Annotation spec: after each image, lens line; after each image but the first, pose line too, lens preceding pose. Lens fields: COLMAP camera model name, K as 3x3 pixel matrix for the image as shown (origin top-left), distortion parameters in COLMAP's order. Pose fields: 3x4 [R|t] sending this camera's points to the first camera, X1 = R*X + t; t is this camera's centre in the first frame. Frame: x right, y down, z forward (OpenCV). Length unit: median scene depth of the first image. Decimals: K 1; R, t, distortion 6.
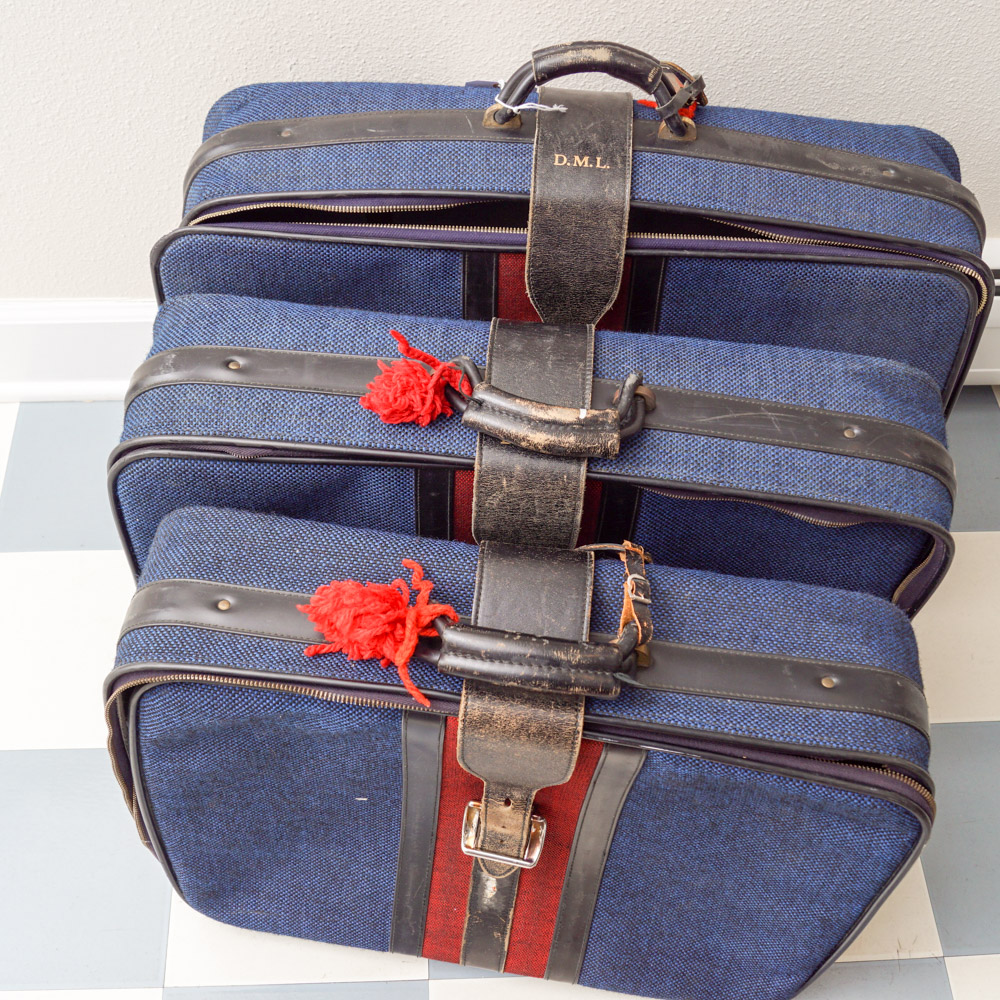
lens RADIAL K [[1350.3, 0, 494.4], [0, 1350.3, 499.4], [0, 0, 1]] dist [-0.031617, 0.000000]
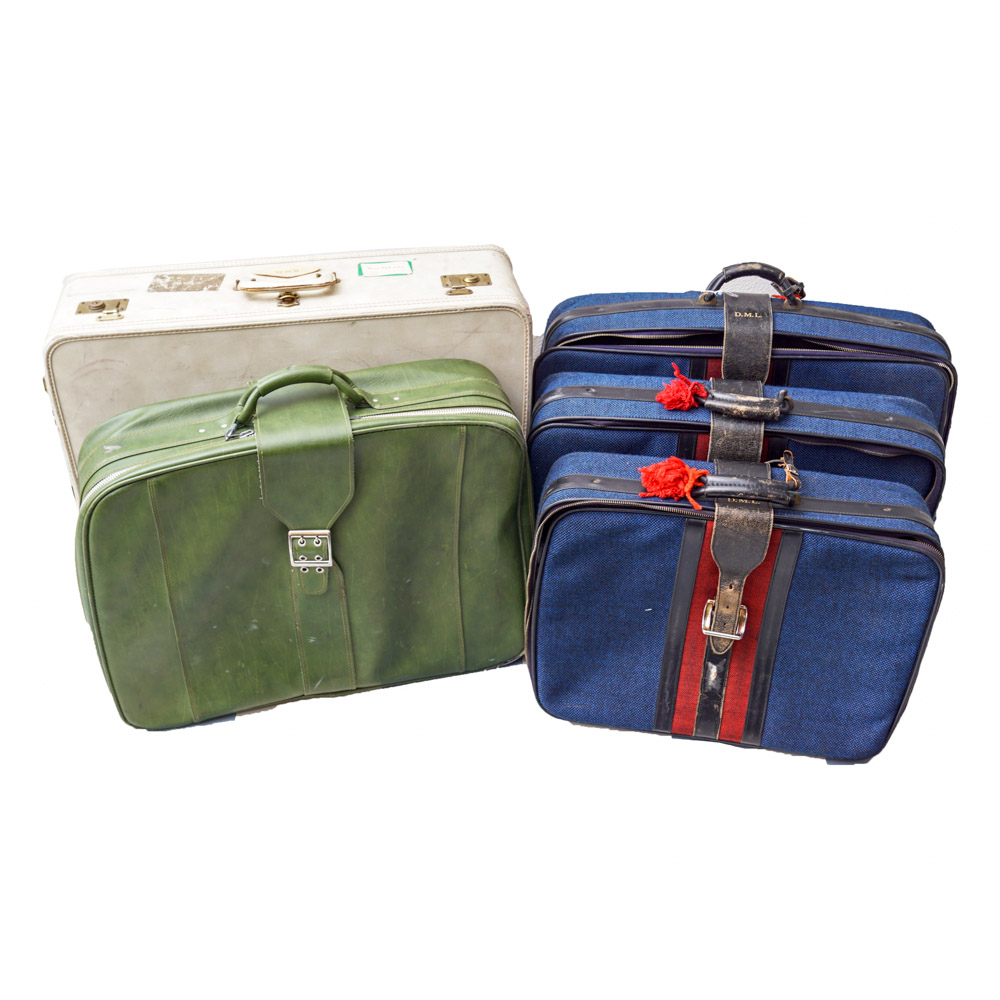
lens RADIAL K [[1217.3, 0, 502.1], [0, 1217.3, 499.7], [0, 0, 1]] dist [0.025819, 0.000000]
pose [[0.999005, 0.005594, -0.044242, -0.237597], [-0.019620, 0.946055, -0.323411, 0.657504], [0.040046, 0.323958, 0.945224, -0.732014]]
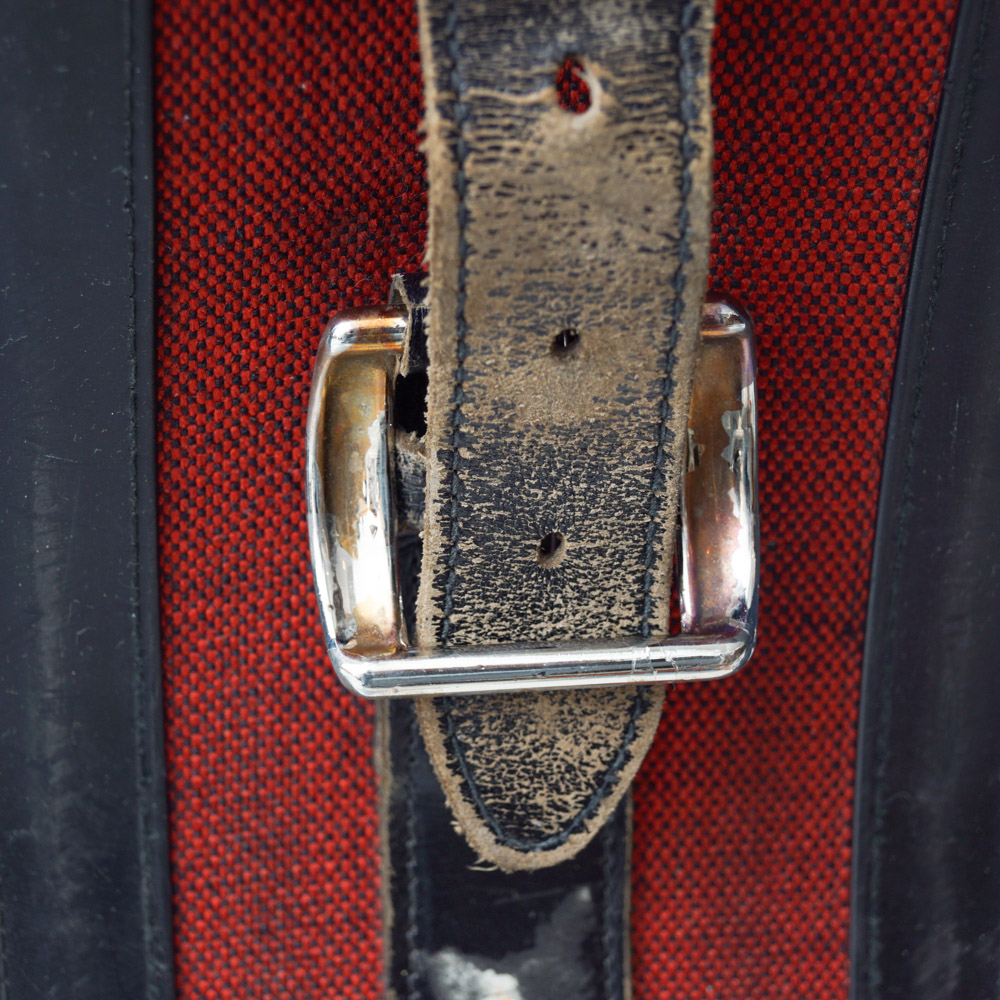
lens RADIAL K [[2653.8, 0, 499.8], [0, 2653.8, 500.0], [0, 0, 1]] dist [0.172478, 0.000000]
pose [[0.953505, -0.195982, 0.228952, -0.080672], [0.252131, 0.934905, -0.249766, 0.334456], [-0.165098, 0.295879, 0.940850, 0.661899]]
